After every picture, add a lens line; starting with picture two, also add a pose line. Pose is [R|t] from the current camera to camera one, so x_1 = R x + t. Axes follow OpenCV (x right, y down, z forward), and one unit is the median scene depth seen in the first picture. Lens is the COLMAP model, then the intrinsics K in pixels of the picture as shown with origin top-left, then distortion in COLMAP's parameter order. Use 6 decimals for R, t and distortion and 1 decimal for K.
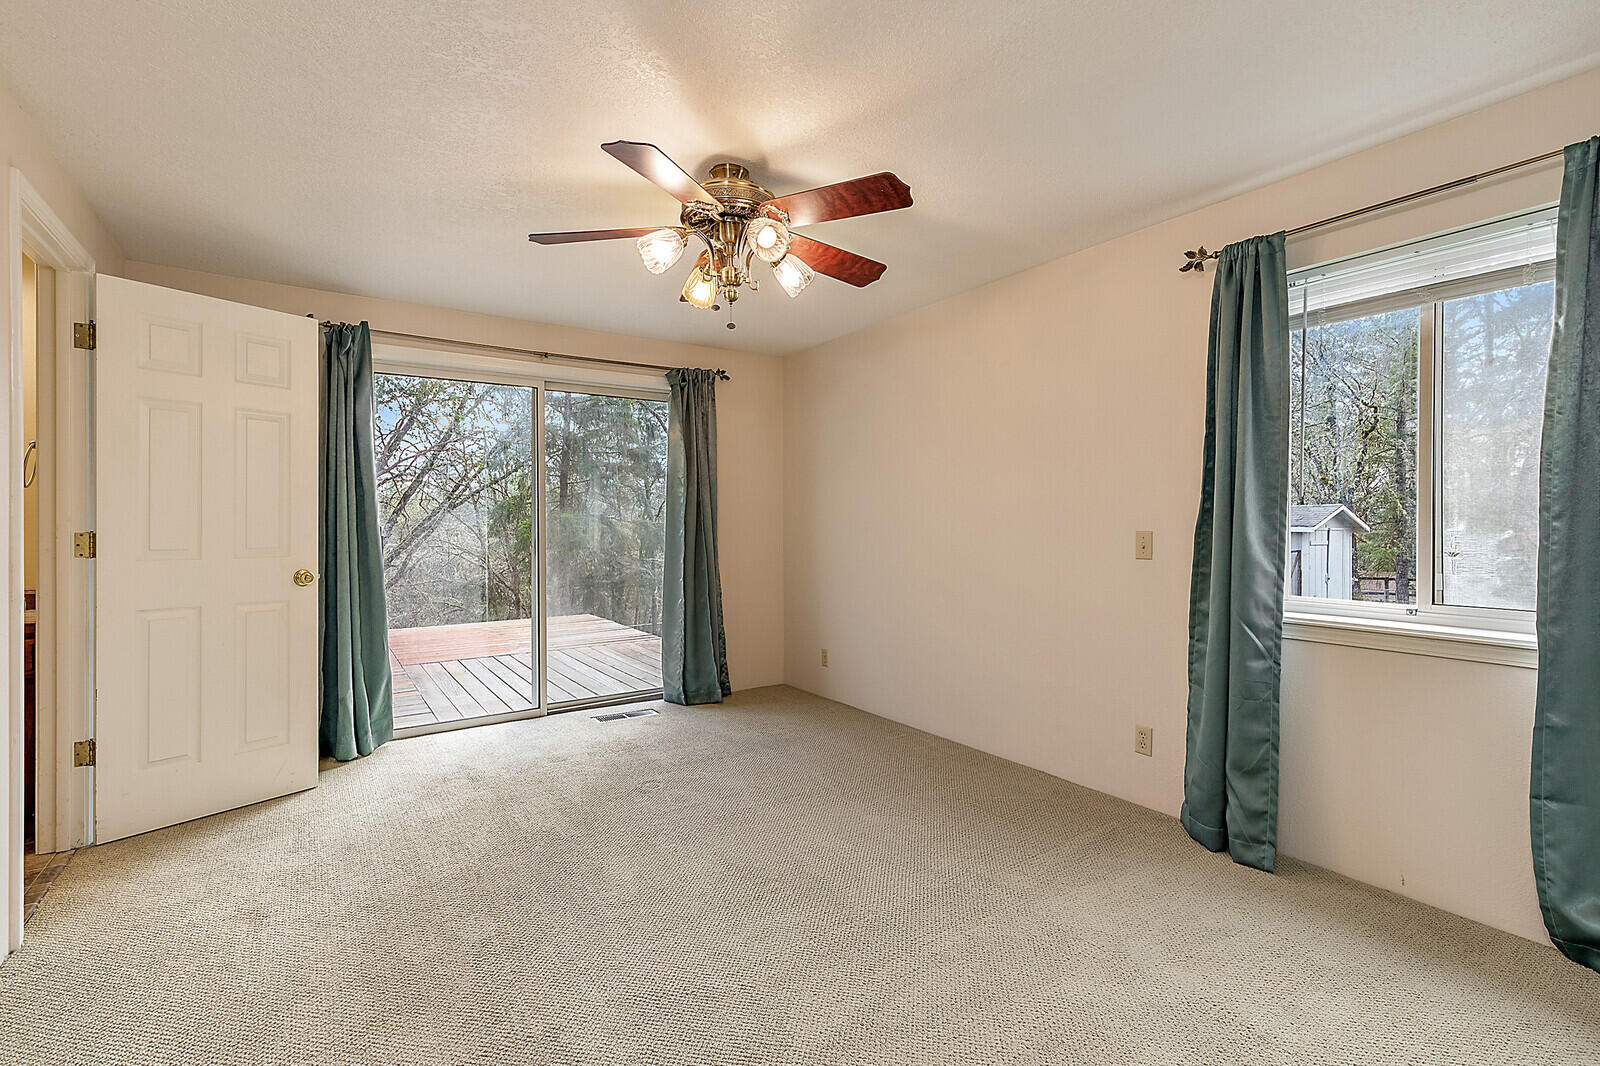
lens RADIAL K [[728.8, 0, 806.6], [0, 728.8, 536.5], [0, 0, 1]] dist [0.003215, -0.000483]
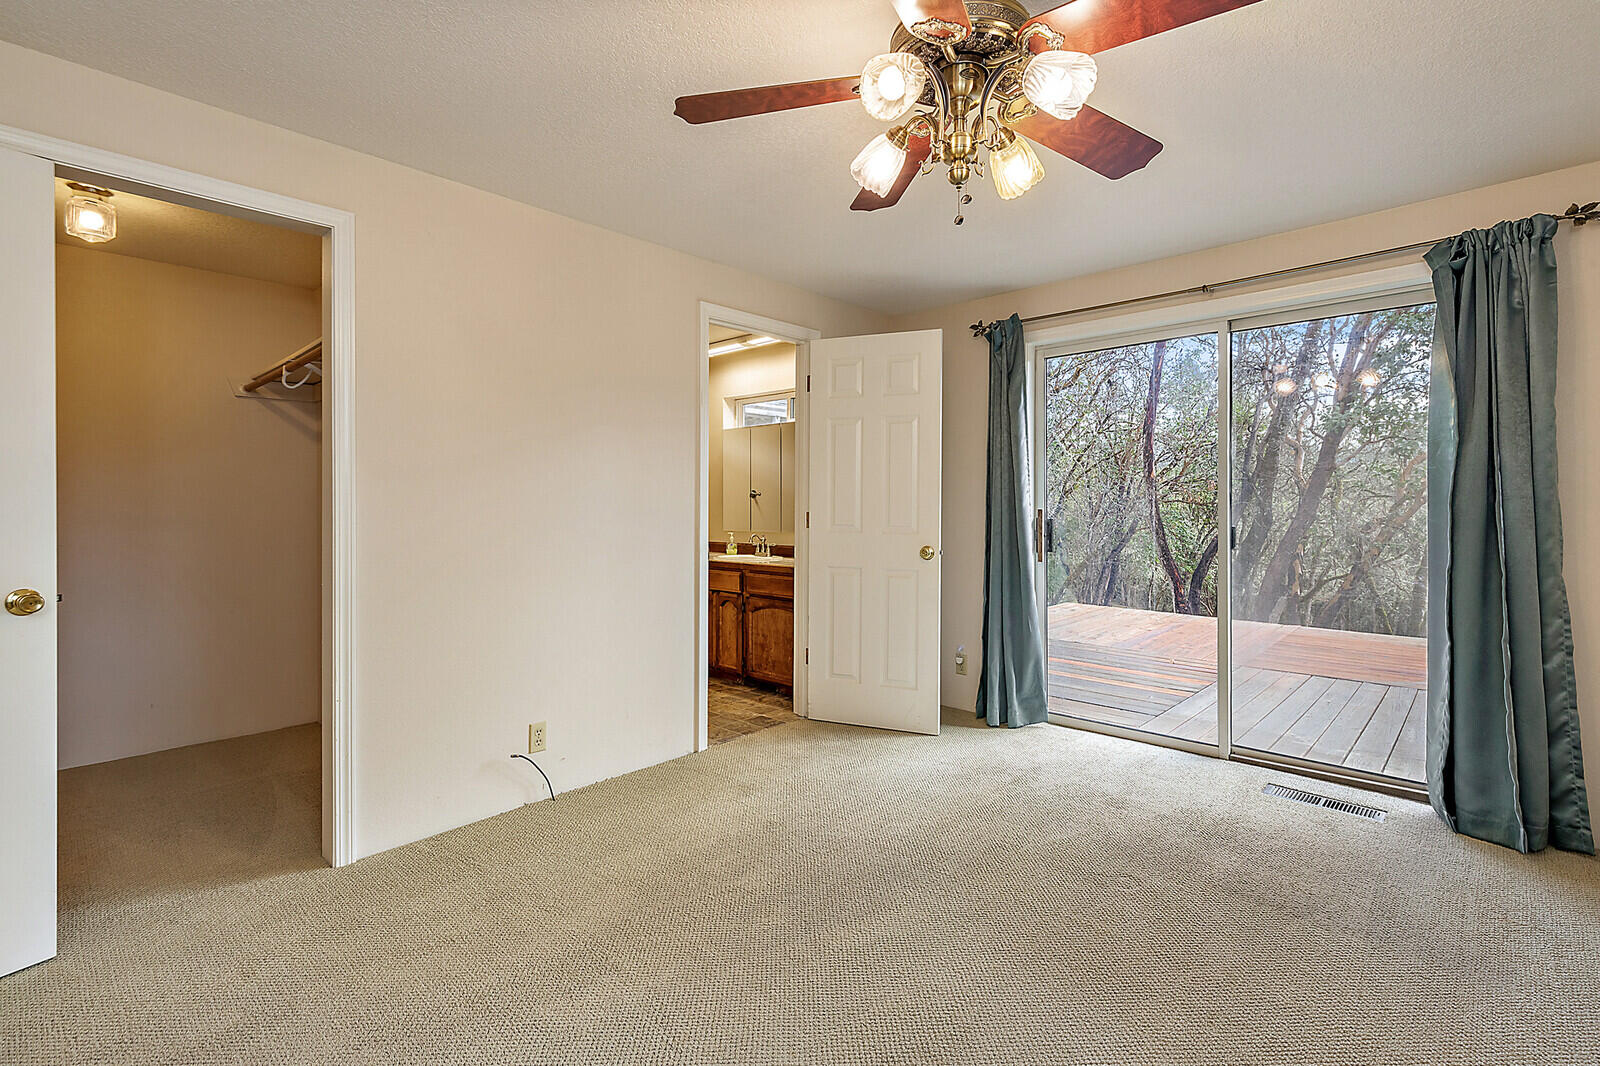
lens RADIAL K [[734.1, 0, 795.8], [0, 734.1, 503.6], [0, 0, 1]] dist [0.002511, 0.000228]
pose [[0.193568, -0.000168, -0.981087, 0.341301], [-0.019952, 0.999792, -0.004108, -0.010071], [0.980884, 0.020370, 0.193525, 0.449548]]
